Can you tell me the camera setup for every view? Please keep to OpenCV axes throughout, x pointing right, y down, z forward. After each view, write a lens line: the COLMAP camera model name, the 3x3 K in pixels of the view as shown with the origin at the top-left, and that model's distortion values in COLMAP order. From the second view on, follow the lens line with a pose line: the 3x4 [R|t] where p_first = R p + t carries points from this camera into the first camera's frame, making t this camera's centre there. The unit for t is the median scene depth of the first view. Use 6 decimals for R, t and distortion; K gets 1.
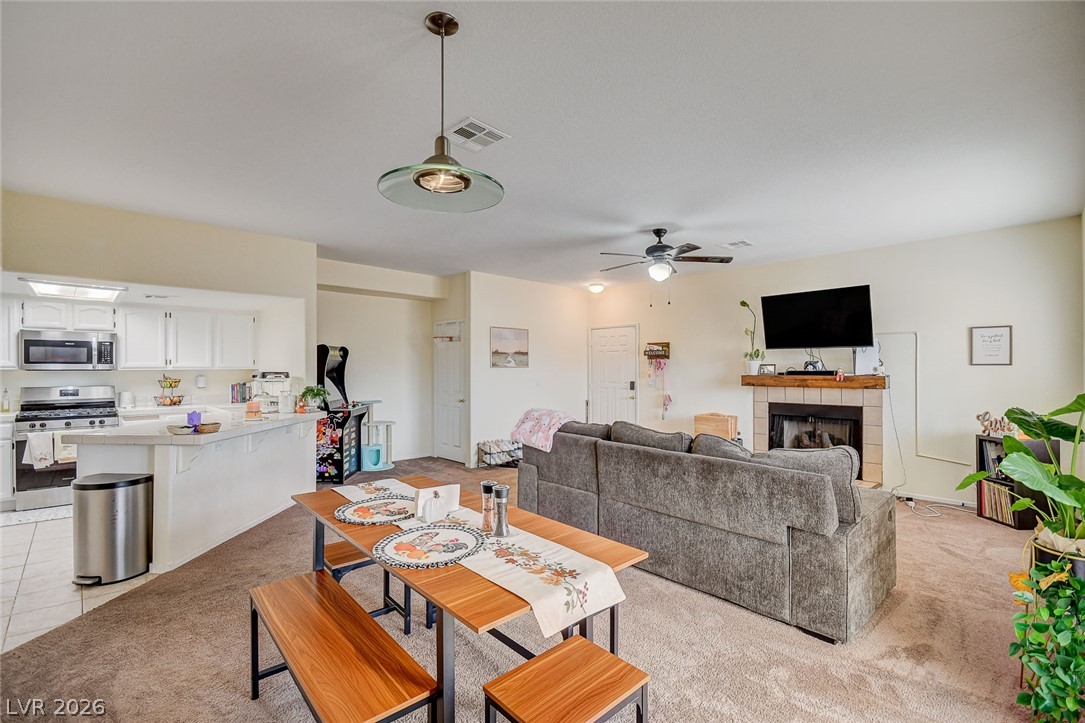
lens RADIAL K [[482.9, 0, 549.7], [0, 482.9, 367.9], [0, 0, 1]] dist [-0.008306, -0.003471]
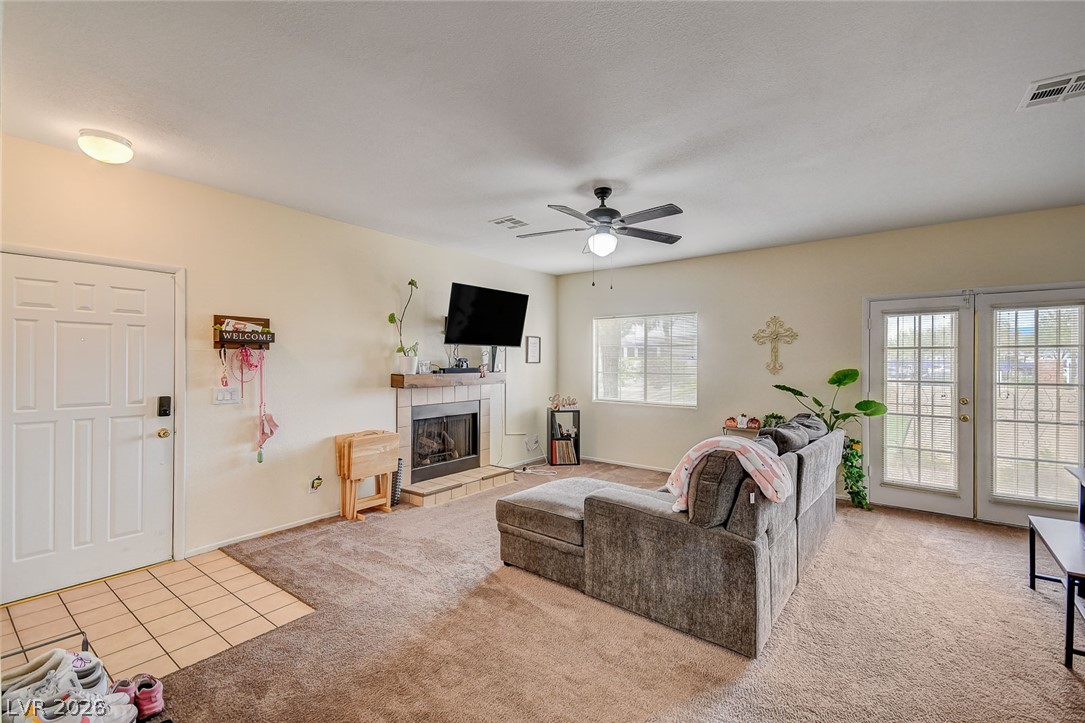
lens RADIAL K [[470.4, 0, 538.1], [0, 470.4, 364.2], [0, 0, 1]] dist [0.033201, 0.000614]
pose [[-0.129543, -0.004373, 0.991564, -0.418376], [-0.003106, 0.999987, 0.004004, -0.006276], [-0.991569, -0.002561, -0.129555, 0.971340]]
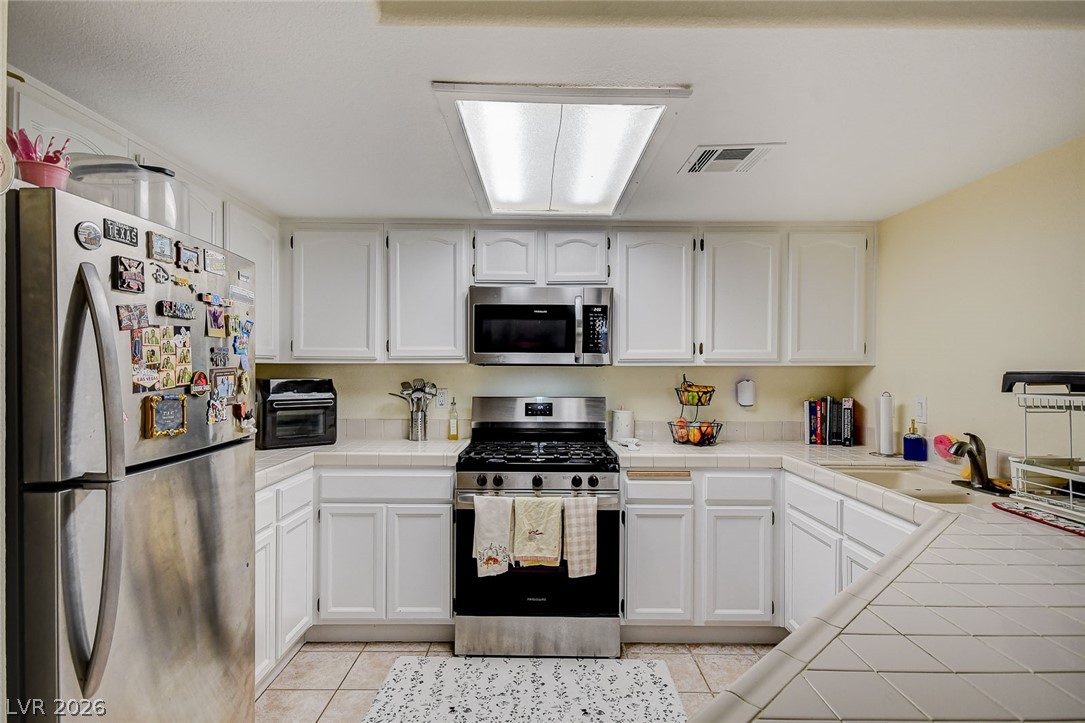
lens RADIAL K [[572.1, 0, 549.4], [0, 572.1, 362.6], [0, 0, 1]] dist [0.012354, 0.002334]
pose [[0.721369, -0.002999, -0.692545, -0.522834], [-0.005779, 0.999930, -0.010350, 0.007407], [0.692527, 0.011469, 0.721301, 0.514398]]
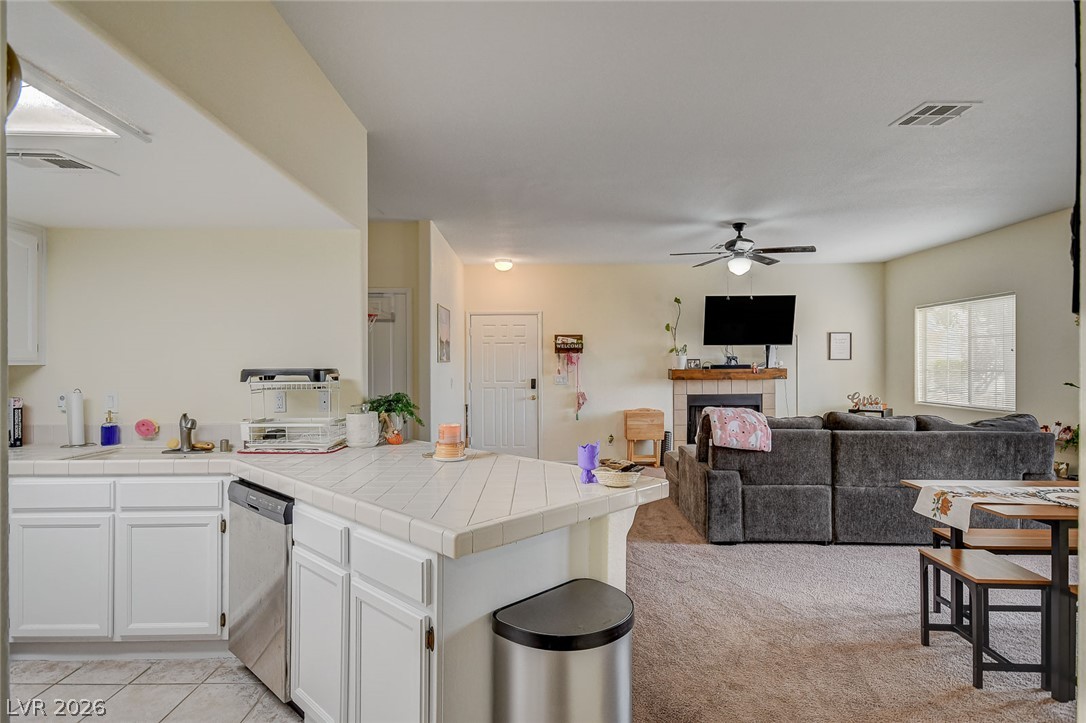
lens RADIAL K [[572.7, 0, 550.1], [0, 572.7, 362.4], [0, 0, 1]] dist [0.012354, 0.002334]
pose [[0.693020, 0.000622, 0.720918, -0.734271], [0.004832, 0.999973, -0.005508, 0.005891], [-0.720902, 0.007301, 0.692998, 0.369209]]
